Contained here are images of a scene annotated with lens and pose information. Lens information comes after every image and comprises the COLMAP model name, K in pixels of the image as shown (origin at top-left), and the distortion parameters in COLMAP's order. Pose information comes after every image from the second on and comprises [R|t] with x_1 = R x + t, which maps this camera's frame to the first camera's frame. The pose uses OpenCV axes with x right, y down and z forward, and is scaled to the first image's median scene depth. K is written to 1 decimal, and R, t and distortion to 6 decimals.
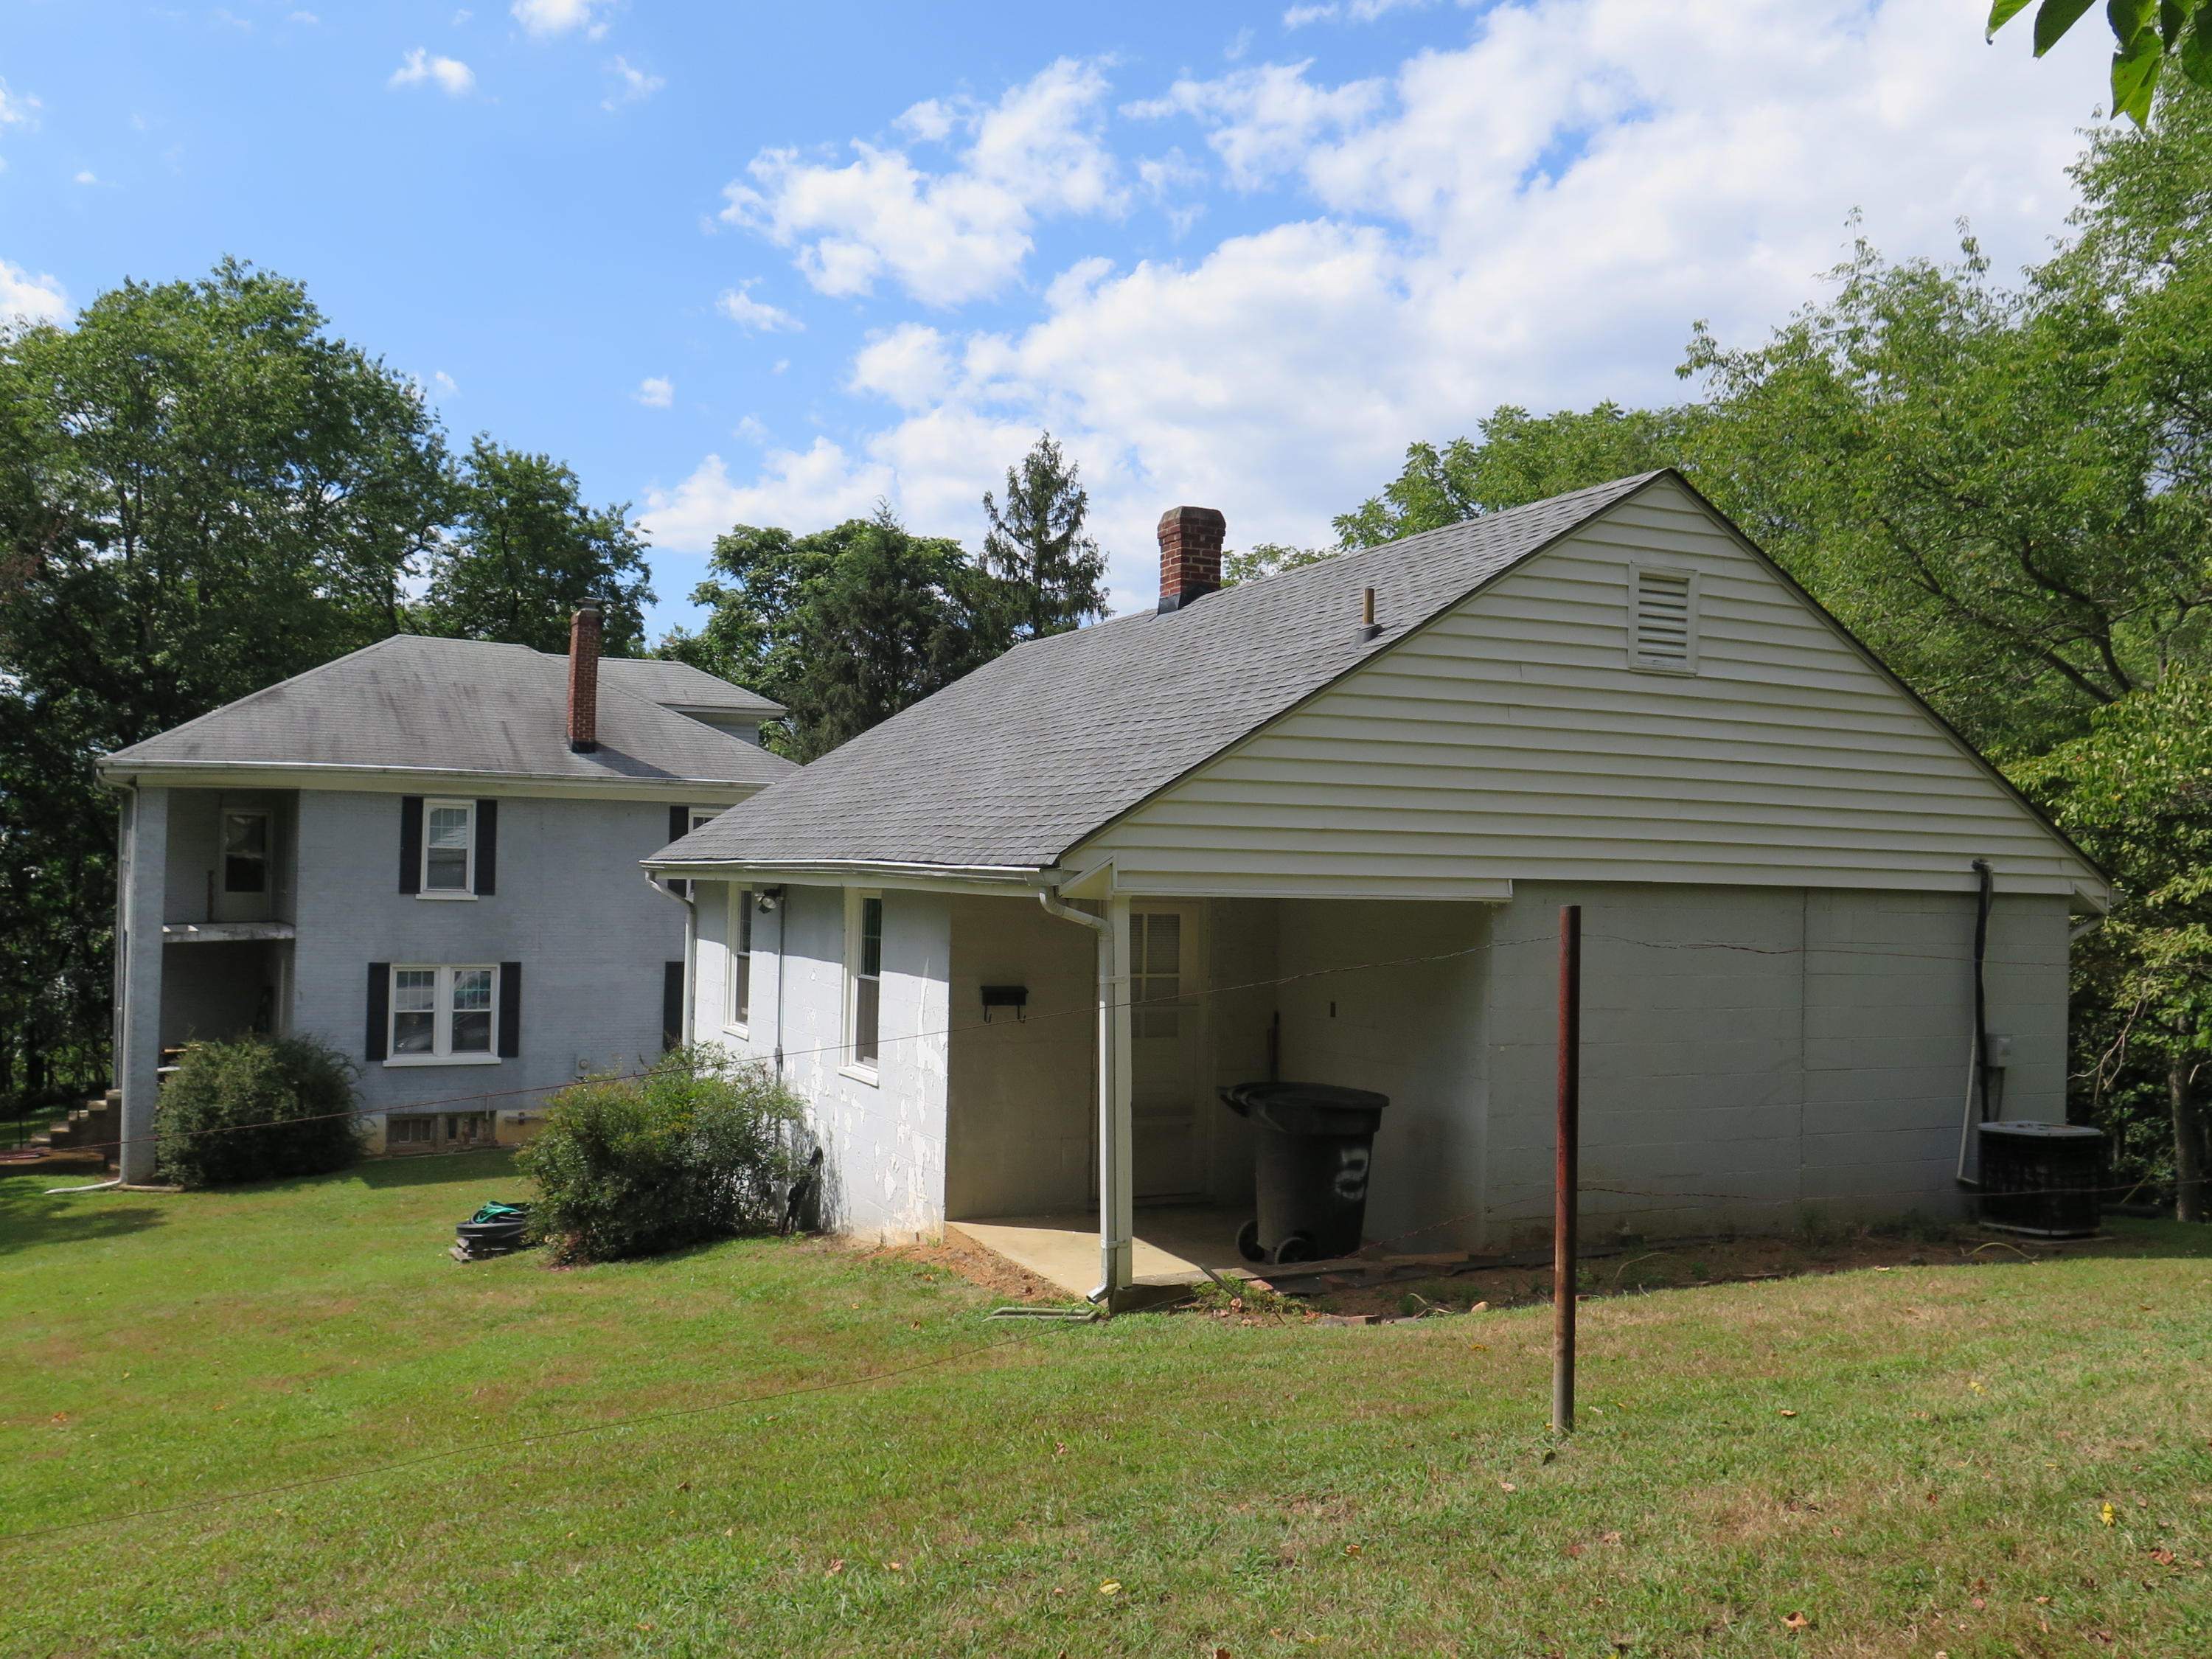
lens RADIAL K [[1852.8, 0, 1104.5], [0, 1852.8, 830.3], [0, 0, 1]] dist [-0.017096, 0.004887]
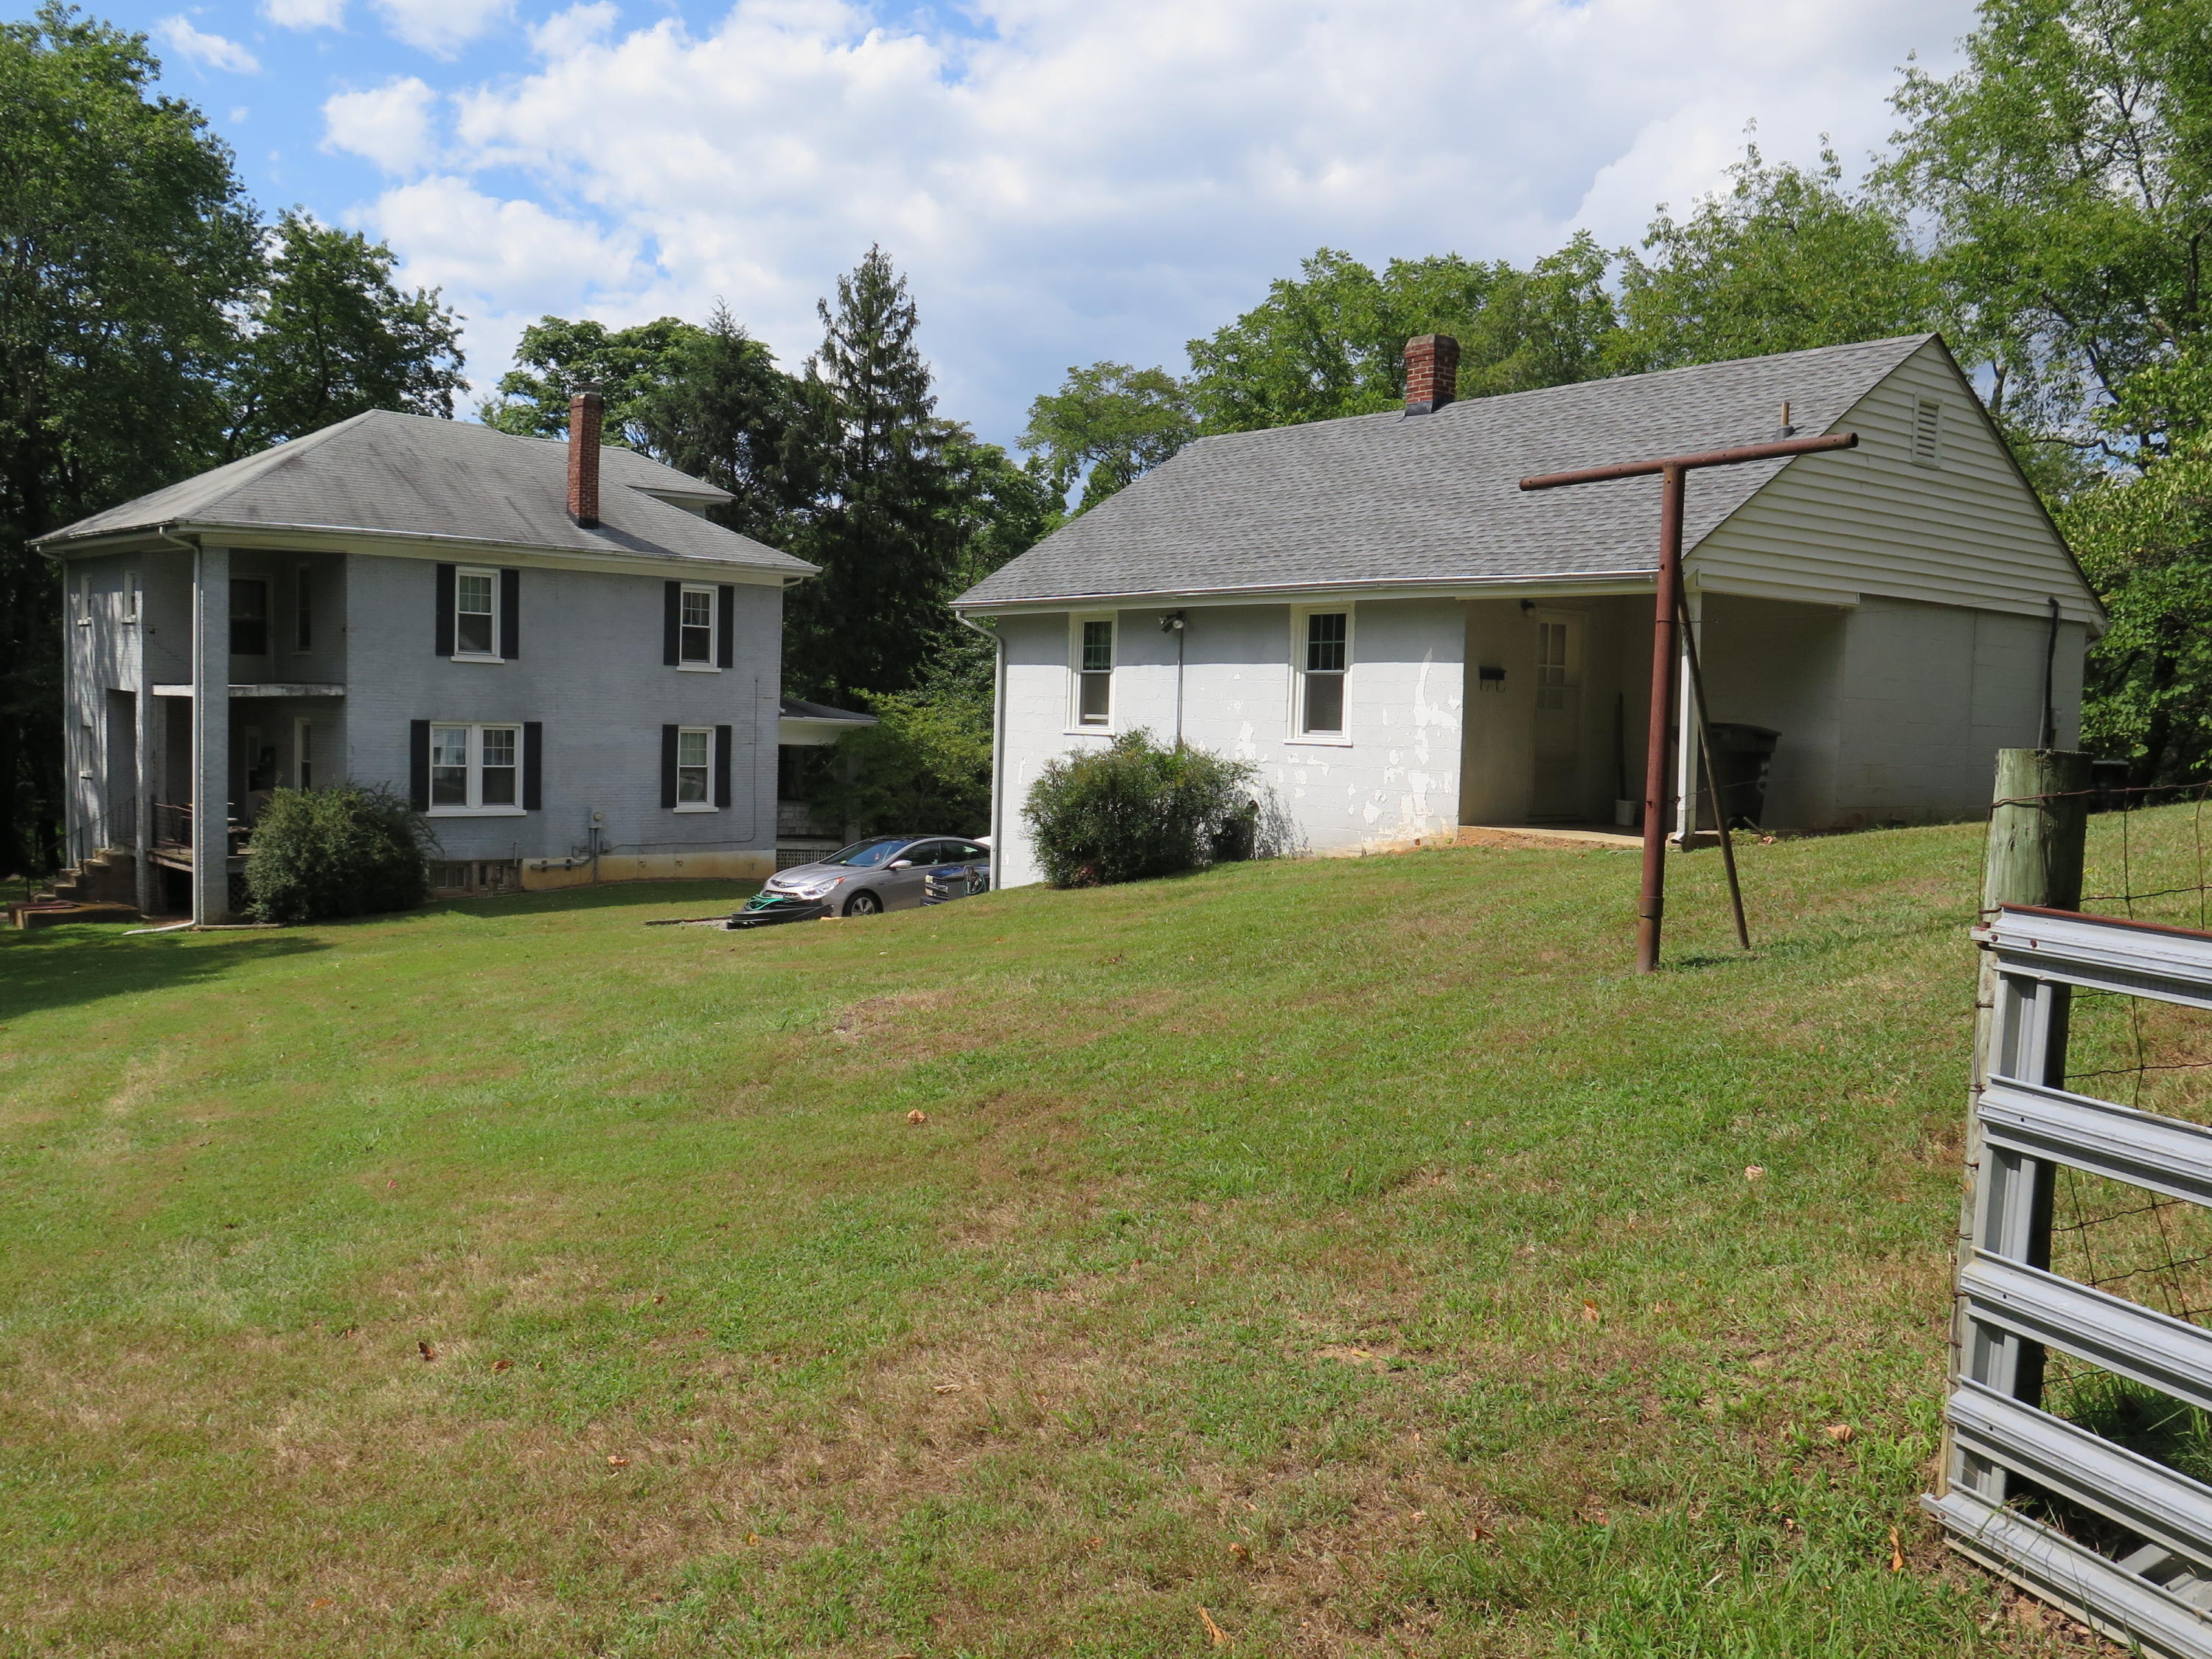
lens RADIAL K [[1852.8, 0, 1106.5], [0, 1852.8, 831.1], [0, 0, 1]] dist [-0.017096, 0.004887]
pose [[0.971427, -0.007880, 0.237206, -0.255089], [-0.014577, 0.995581, 0.092773, 0.030066], [-0.236889, -0.093580, 0.967019, -0.129257]]
